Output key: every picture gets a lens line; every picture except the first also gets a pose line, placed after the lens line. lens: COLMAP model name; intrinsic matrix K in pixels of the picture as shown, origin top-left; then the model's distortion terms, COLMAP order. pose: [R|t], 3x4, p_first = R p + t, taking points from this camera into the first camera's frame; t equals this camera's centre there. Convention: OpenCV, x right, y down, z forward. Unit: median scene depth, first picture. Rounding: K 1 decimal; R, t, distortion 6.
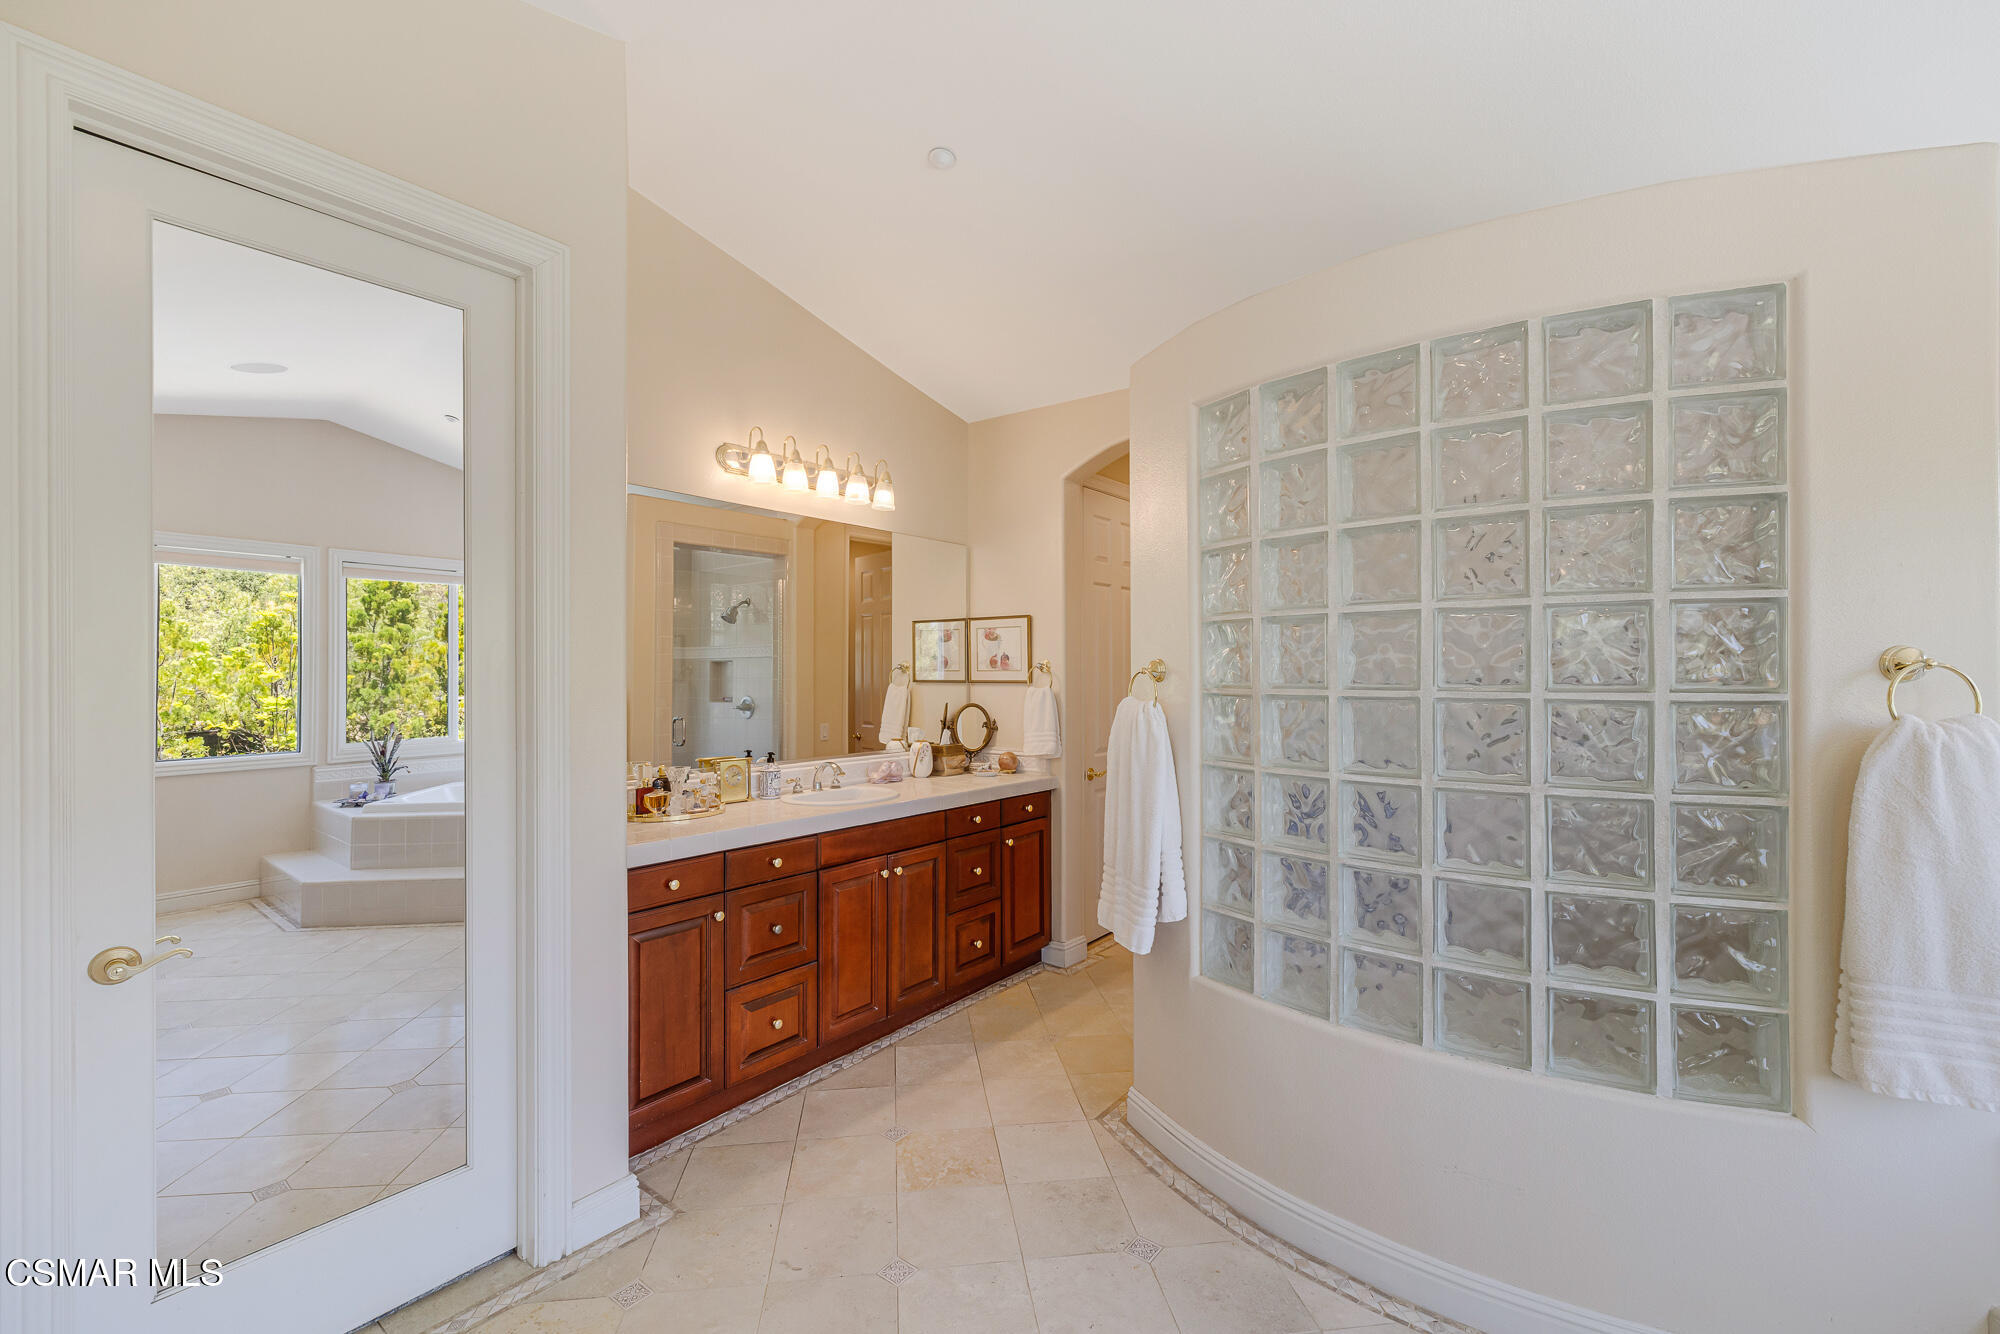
lens RADIAL K [[830.6, 0, 995.0], [0, 830.6, 669.2], [0, 0, 1]] dist [-0.021150, 0.006856]
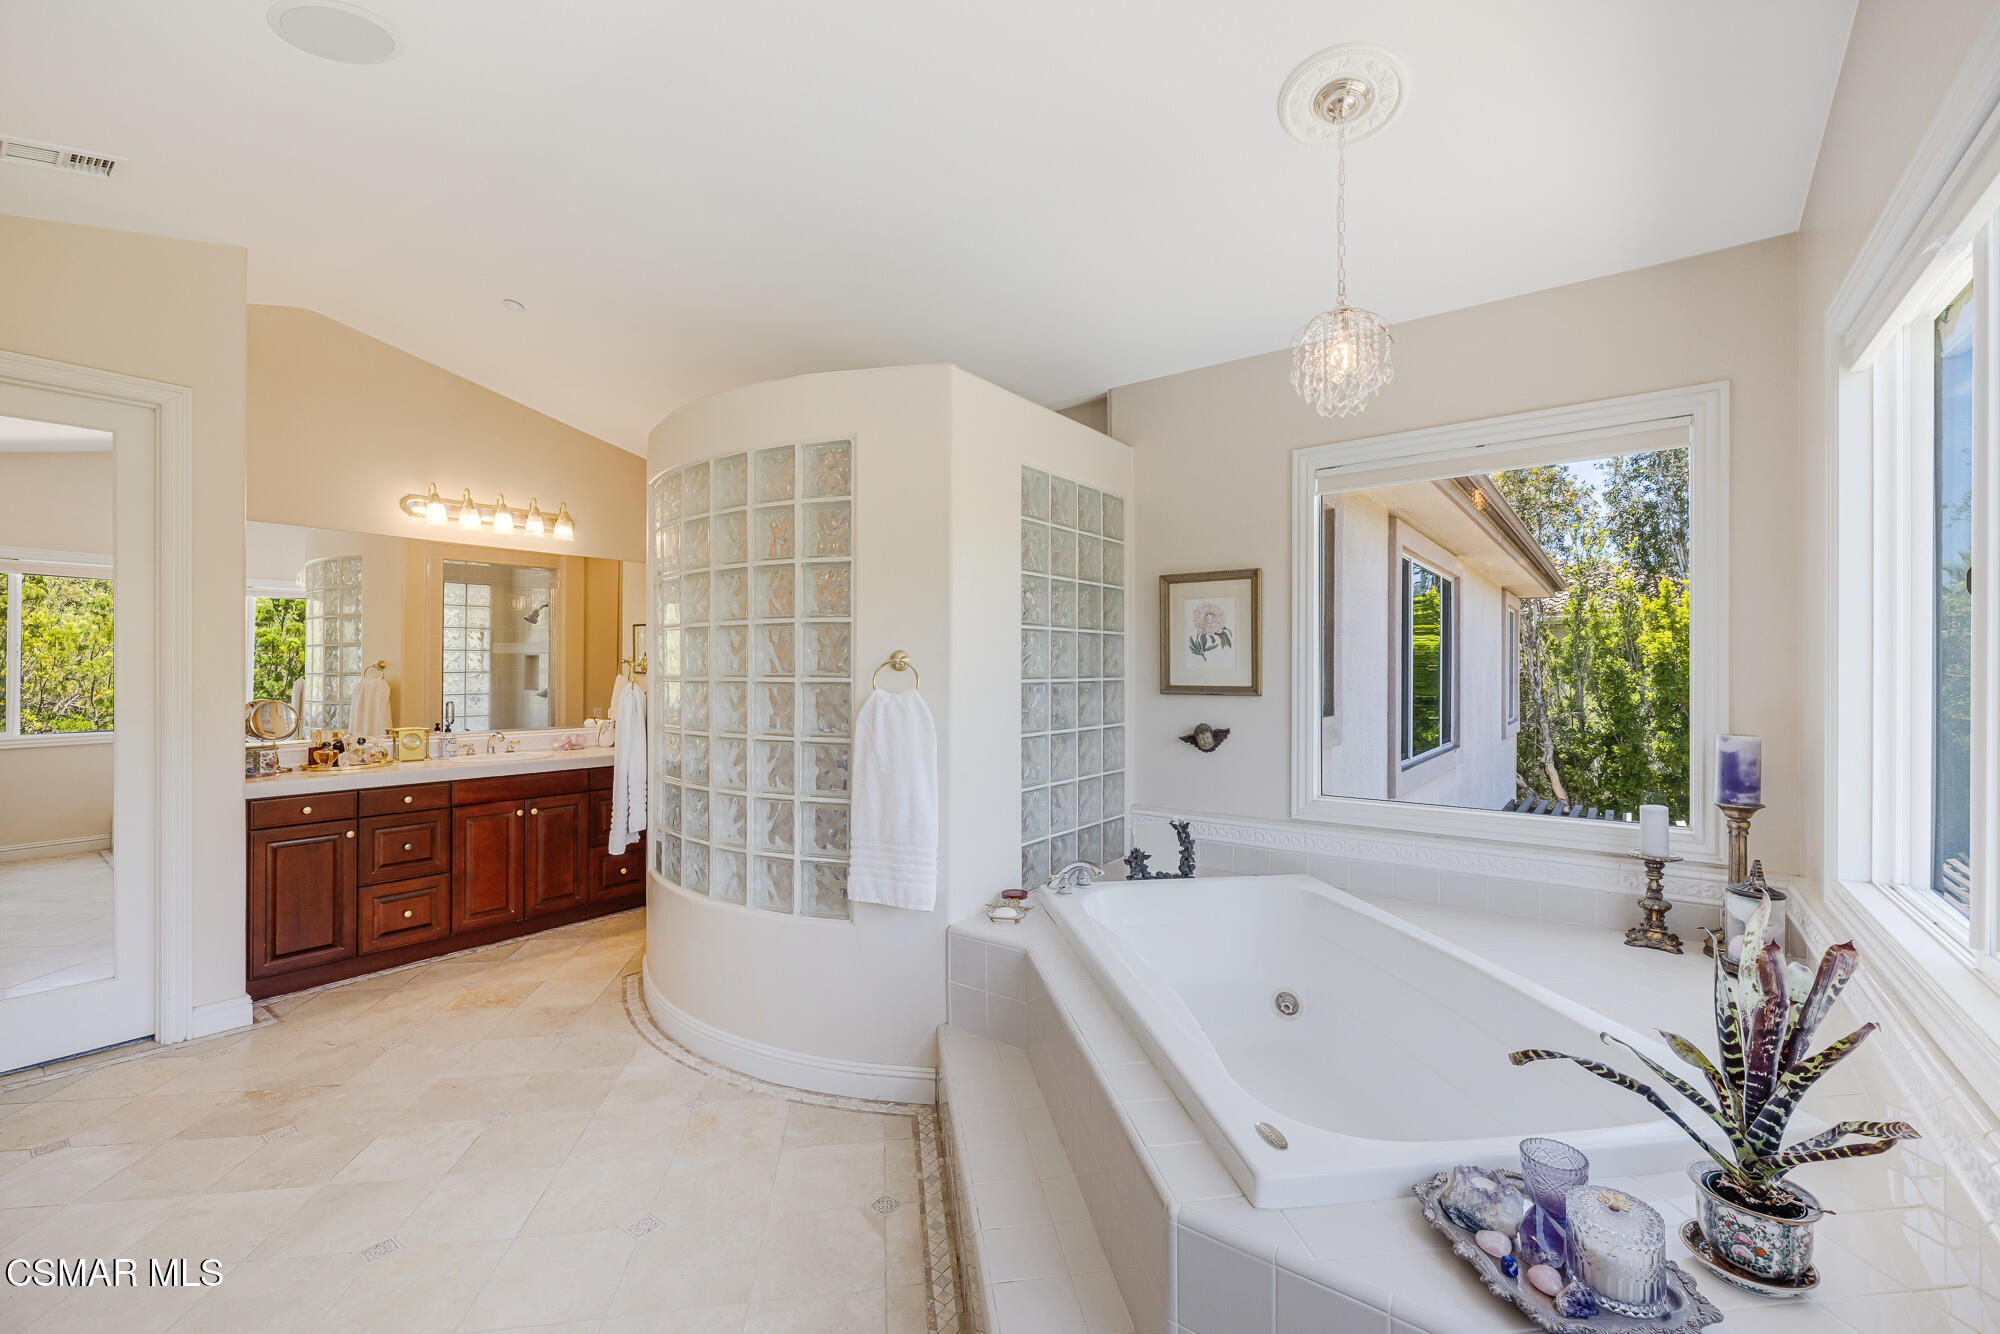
lens RADIAL K [[832.9, 0, 1000.0], [0, 832.9, 667.0], [0, 0, 1]] dist [-0.001153, -0.000237]
pose [[0.999825, 0.001784, 0.018600, 0.737656], [-0.001868, 0.999988, 0.004482, -0.001391], [-0.018591, -0.004516, 0.999817, -0.449327]]
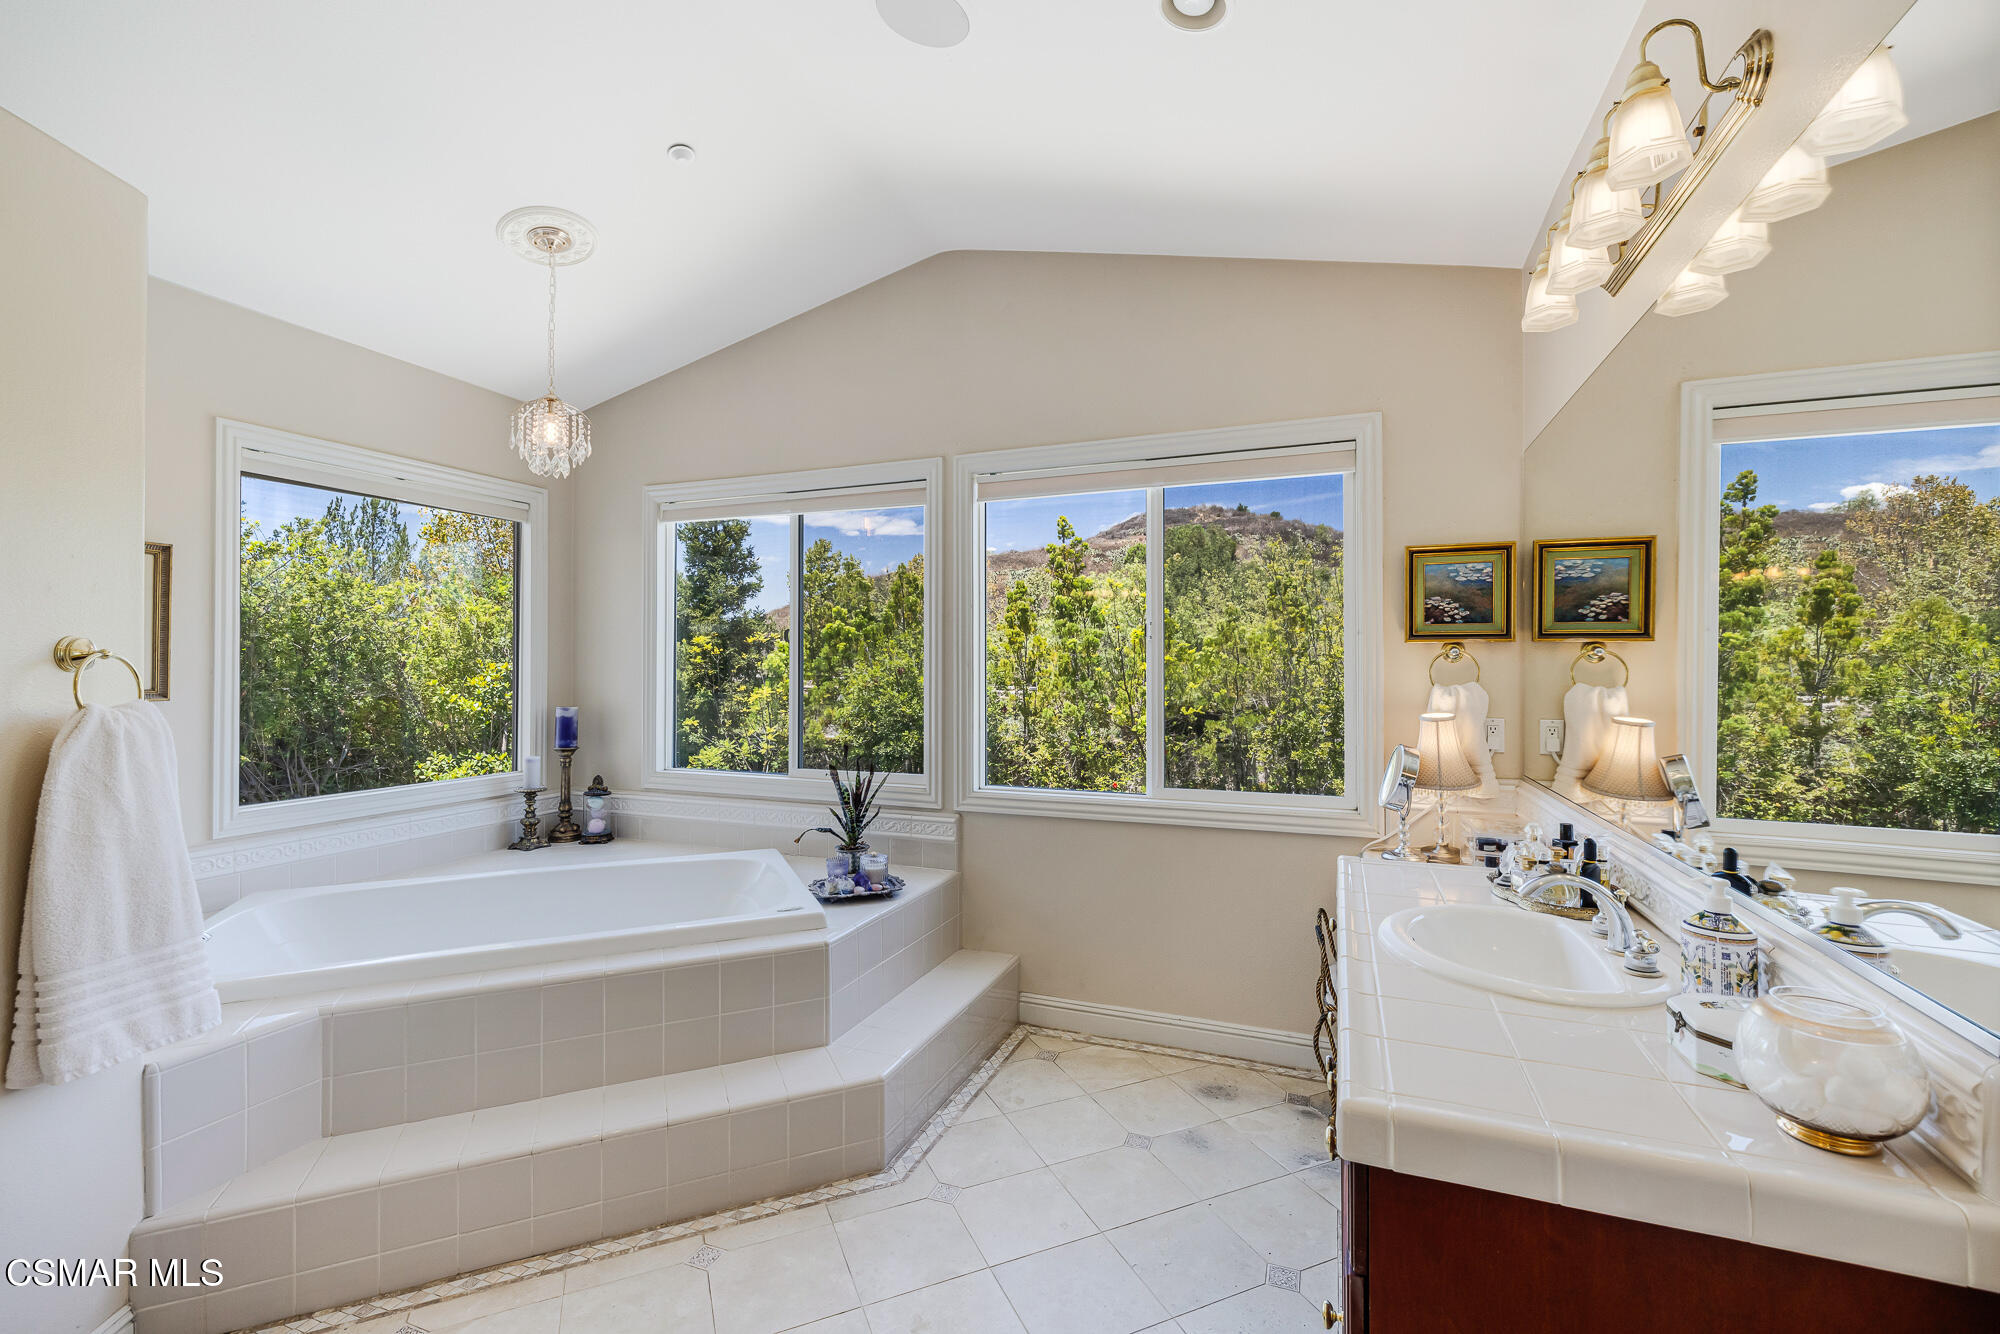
lens RADIAL K [[832.9, 0, 1000.0], [0, 832.9, 667.0], [0, 0, 1]] dist [-0.001153, -0.000237]
pose [[-0.276191, 0.000624, 0.961103, -0.116284], [-0.011672, 0.999924, -0.004003, 0.000544], [-0.961032, -0.012324, -0.276163, 0.102498]]
